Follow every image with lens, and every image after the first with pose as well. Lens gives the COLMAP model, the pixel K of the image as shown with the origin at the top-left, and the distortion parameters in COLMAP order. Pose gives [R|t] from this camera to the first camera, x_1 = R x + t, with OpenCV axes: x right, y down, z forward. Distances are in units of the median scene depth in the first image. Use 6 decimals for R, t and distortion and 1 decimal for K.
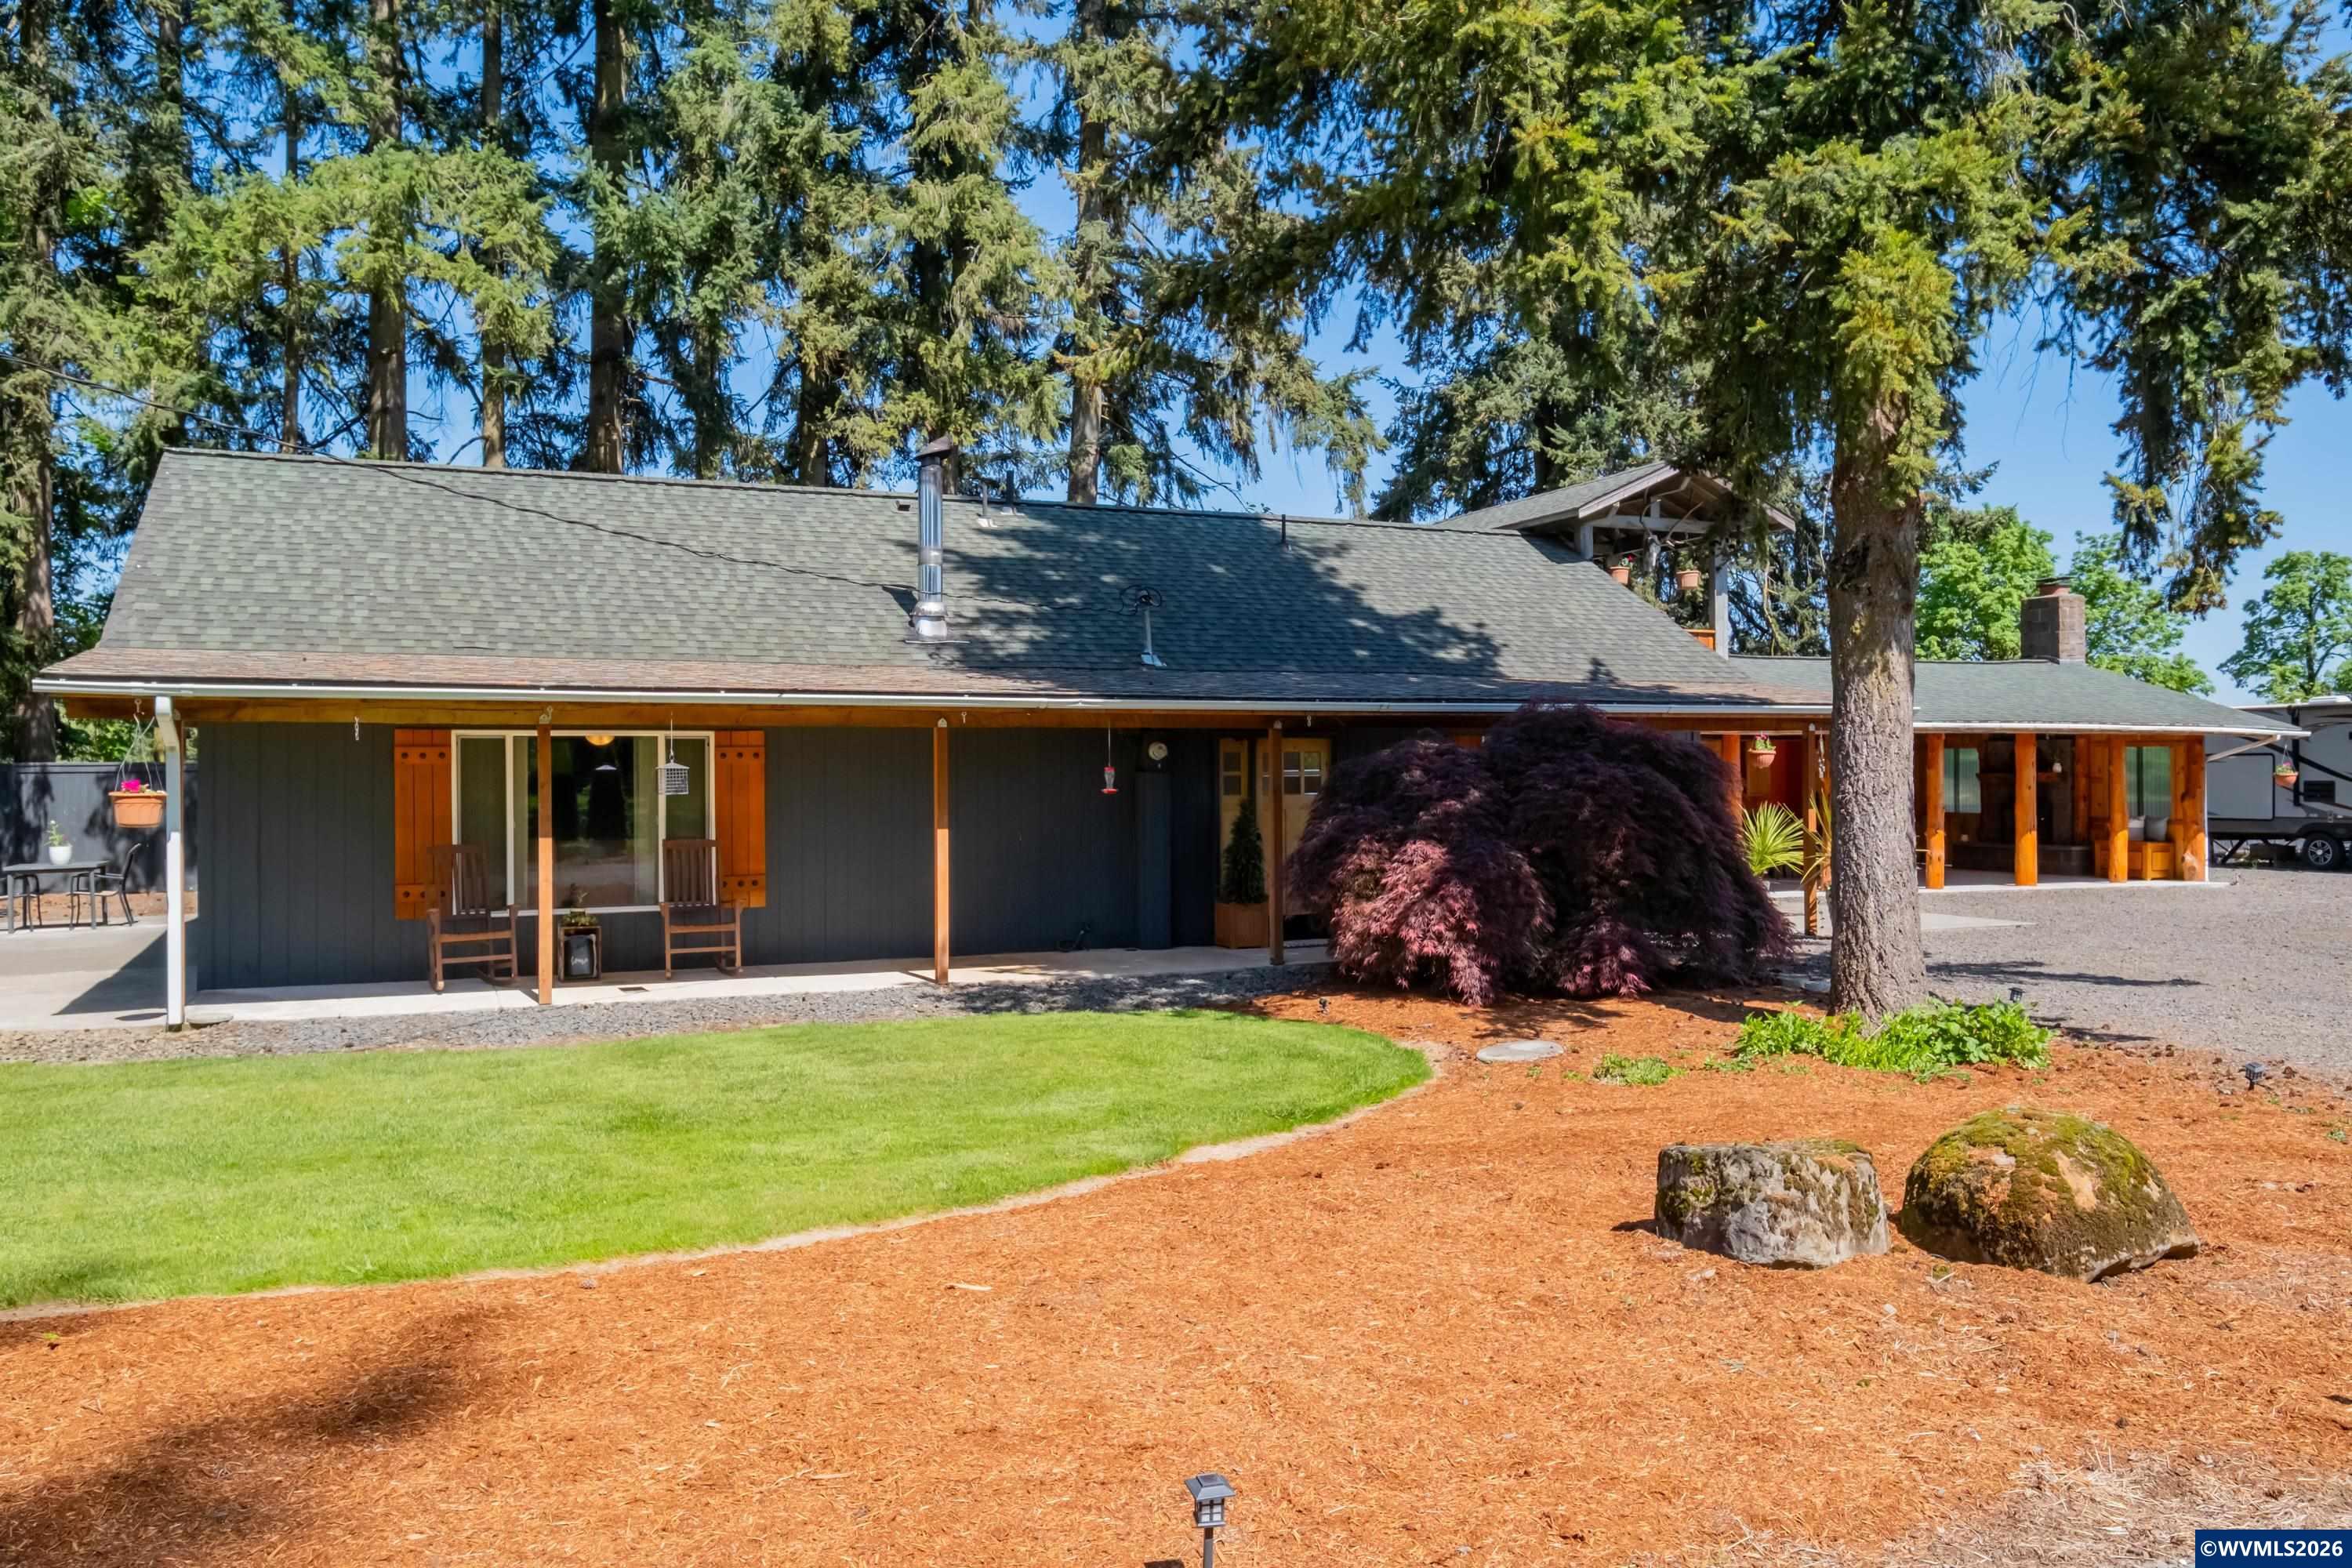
lens RADIAL K [[1757.1, 0, 1176.0], [0, 1757.1, 784.0], [0, 0, 1]] dist [0.012199, 0.008470]
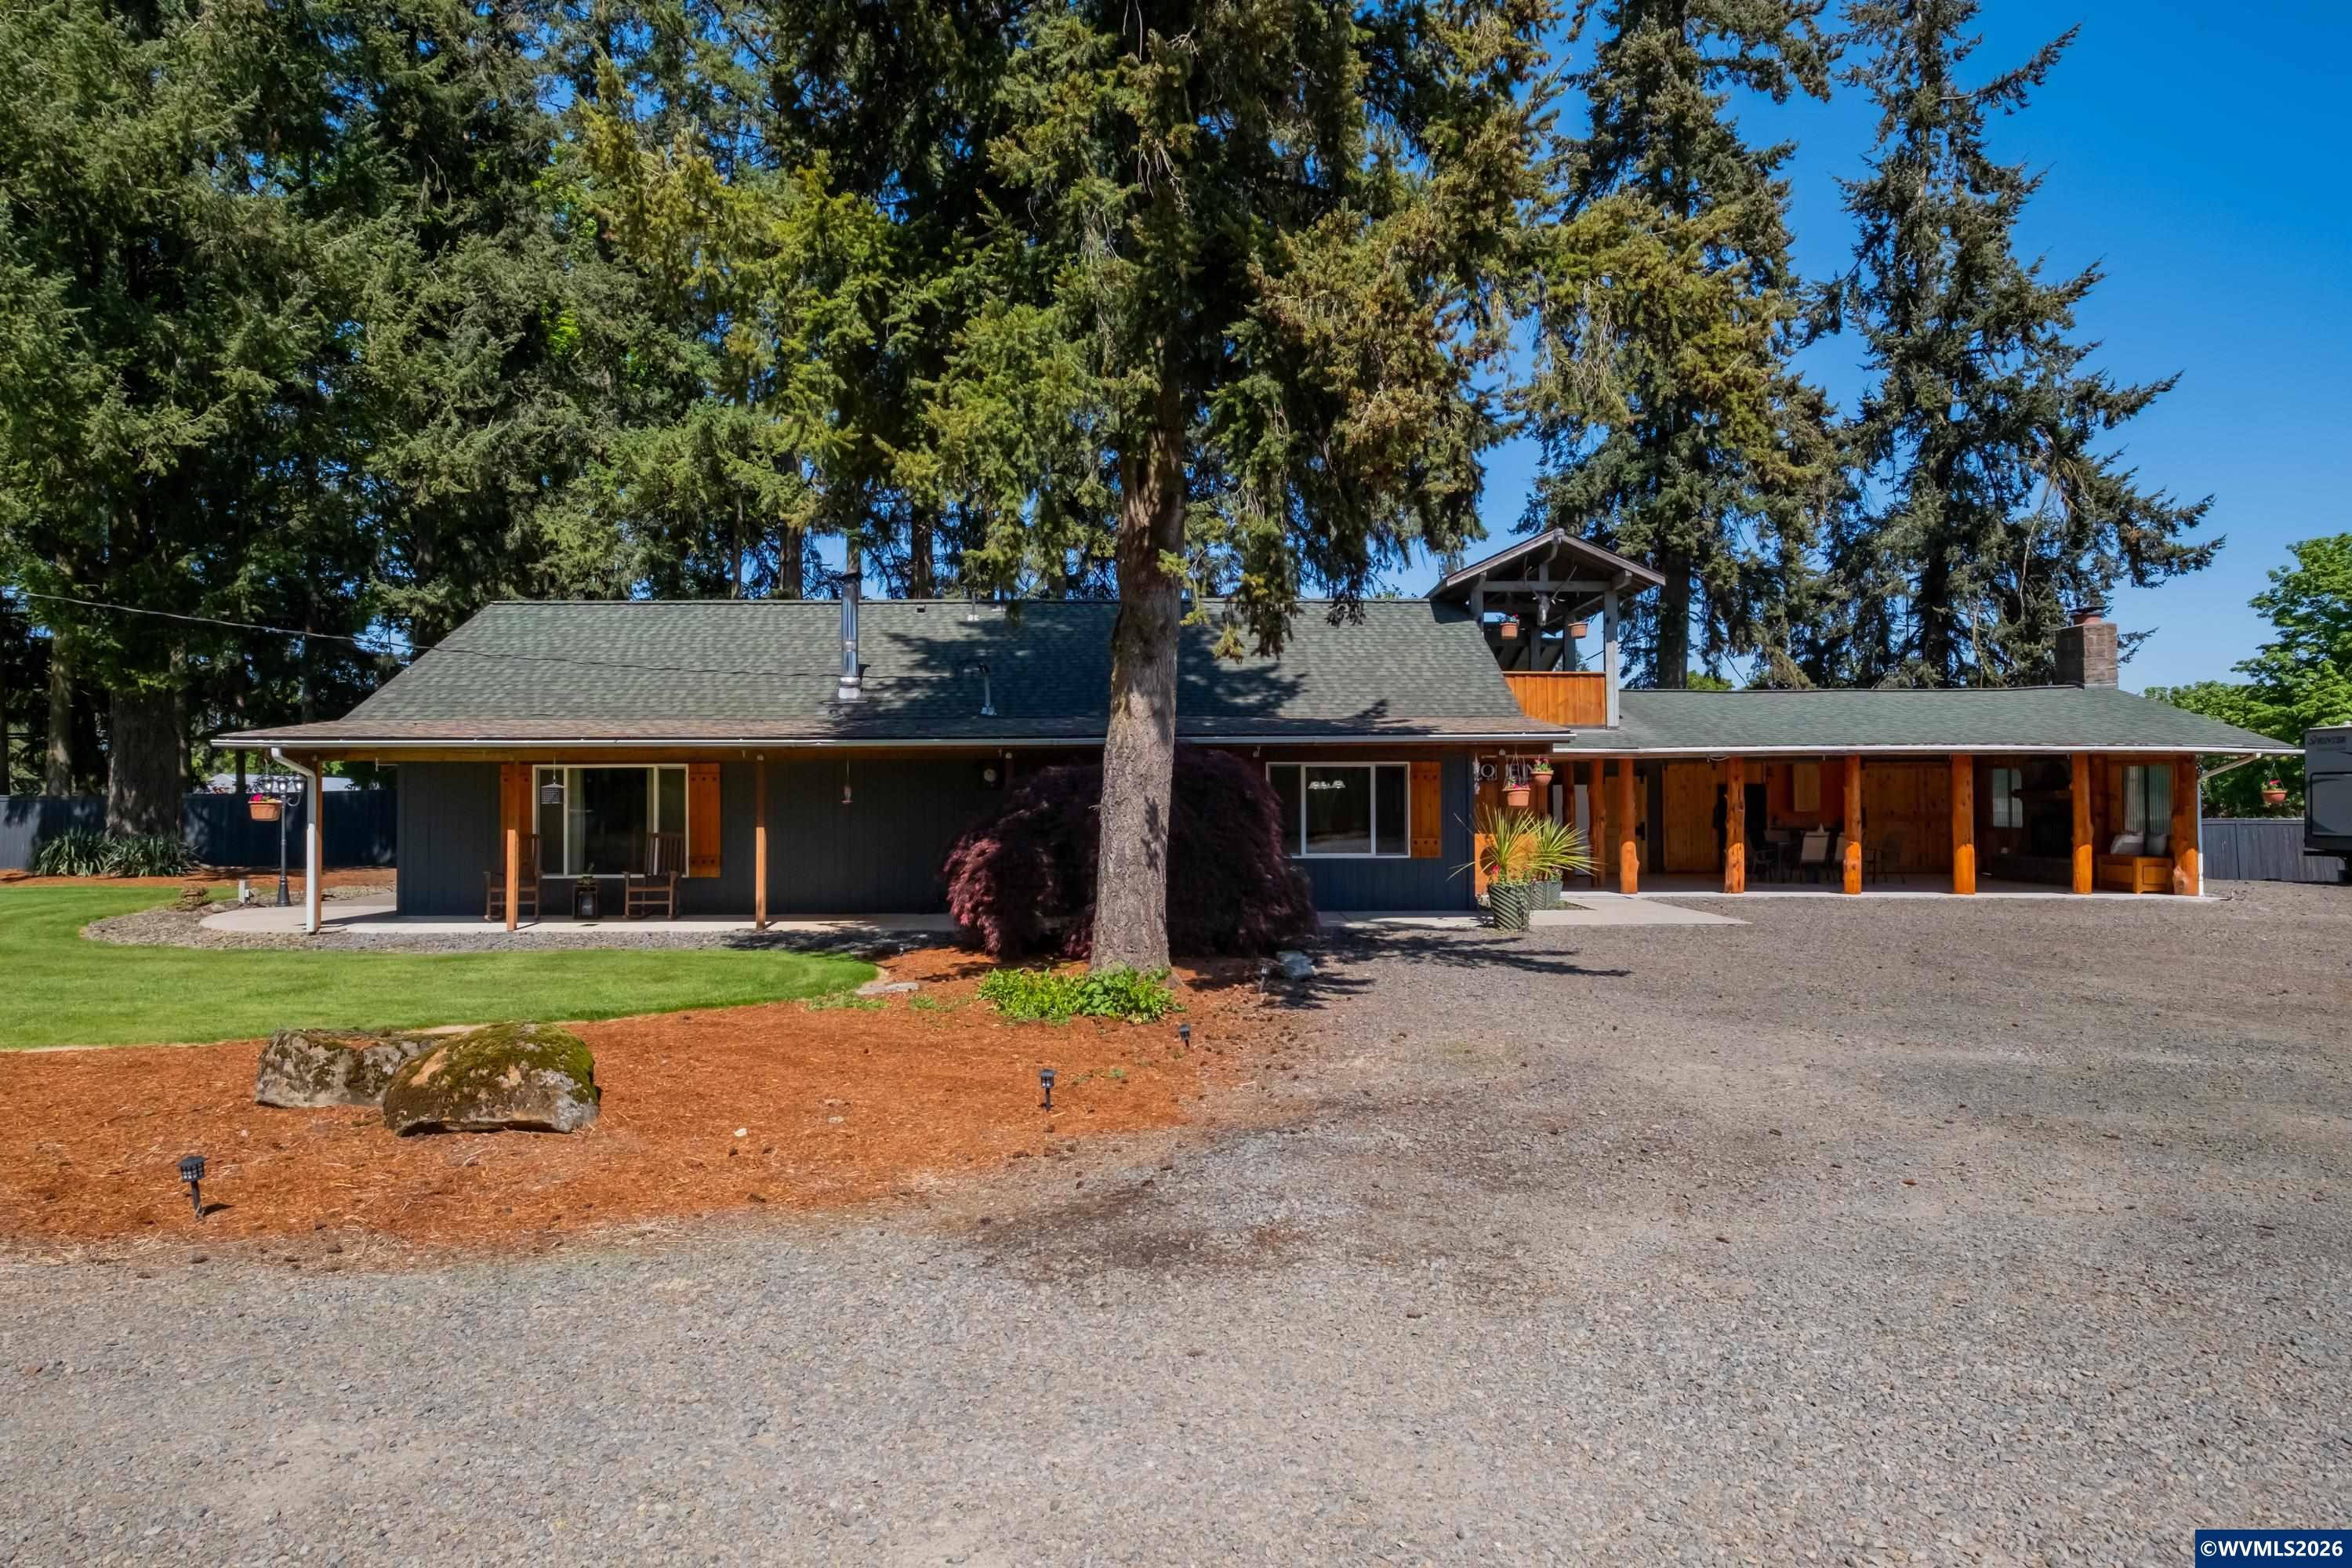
lens RADIAL K [[1321.0, 0, 1176.0], [0, 1321.0, 784.0], [0, 0, 1]] dist [-0.000358, -0.001469]
pose [[0.918339, -0.002862, -0.395785, 0.500523], [-0.002222, 0.999921, -0.012387, 0.001059], [0.395789, 0.012255, 0.918260, 0.079448]]
